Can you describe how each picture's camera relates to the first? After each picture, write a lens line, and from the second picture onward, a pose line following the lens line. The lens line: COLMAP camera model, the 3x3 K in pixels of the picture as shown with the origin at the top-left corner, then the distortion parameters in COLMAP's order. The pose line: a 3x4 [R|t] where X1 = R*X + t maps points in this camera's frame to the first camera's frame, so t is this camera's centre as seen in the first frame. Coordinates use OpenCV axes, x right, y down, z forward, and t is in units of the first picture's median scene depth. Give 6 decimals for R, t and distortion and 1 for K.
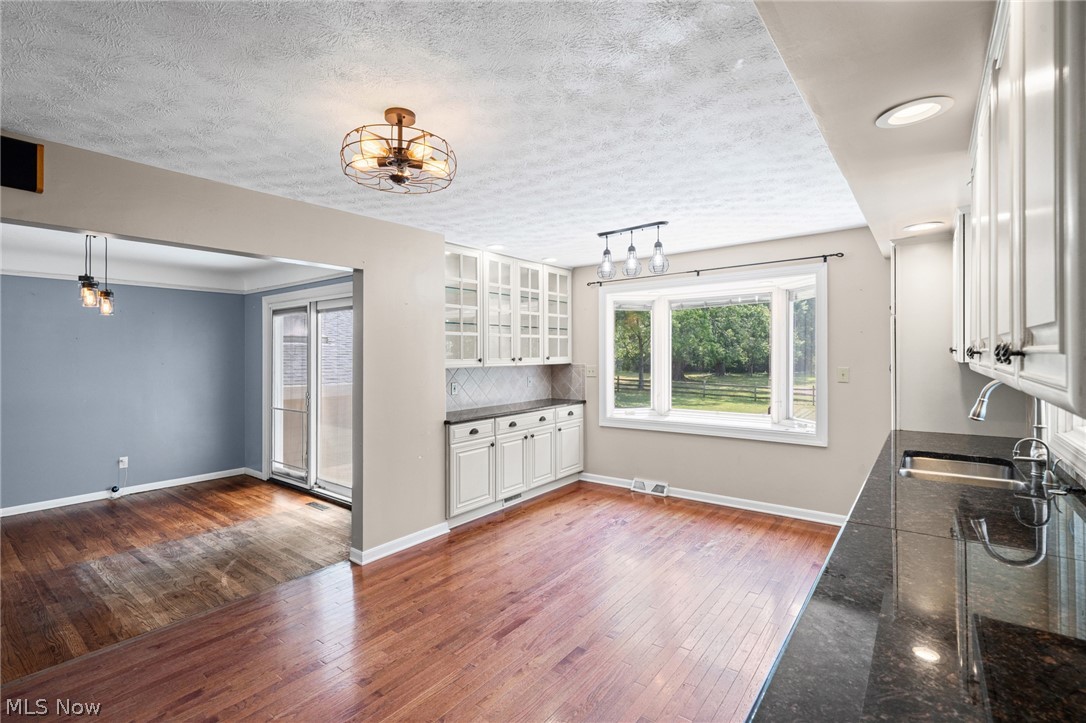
lens RADIAL K [[499.8, 0, 543.0], [0, 499.8, 361.5], [0, 0, 1]] dist [-0.004297, -0.000515]
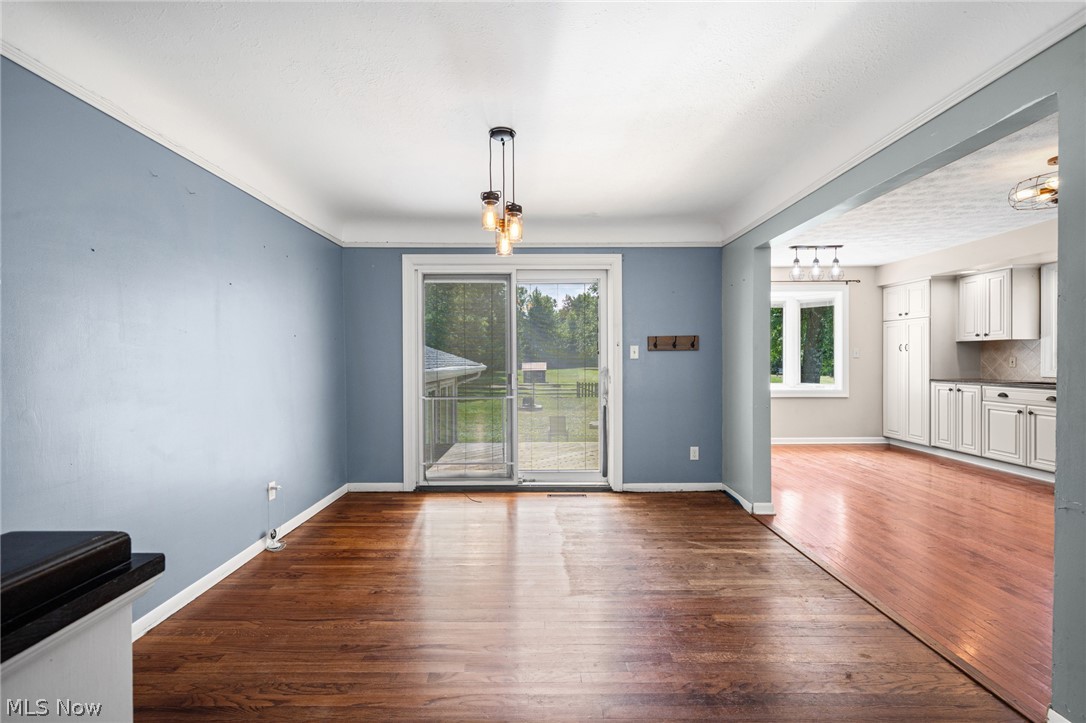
lens RADIAL K [[478.5, 0, 542.9], [0, 478.5, 355.4], [0, 0, 1]] dist [-0.001178, -0.000247]
pose [[0.783117, 0.006562, 0.621840, -1.267635], [0.005424, 0.999834, -0.017381, 0.061335], [-0.621851, 0.016984, 0.782951, 0.425883]]
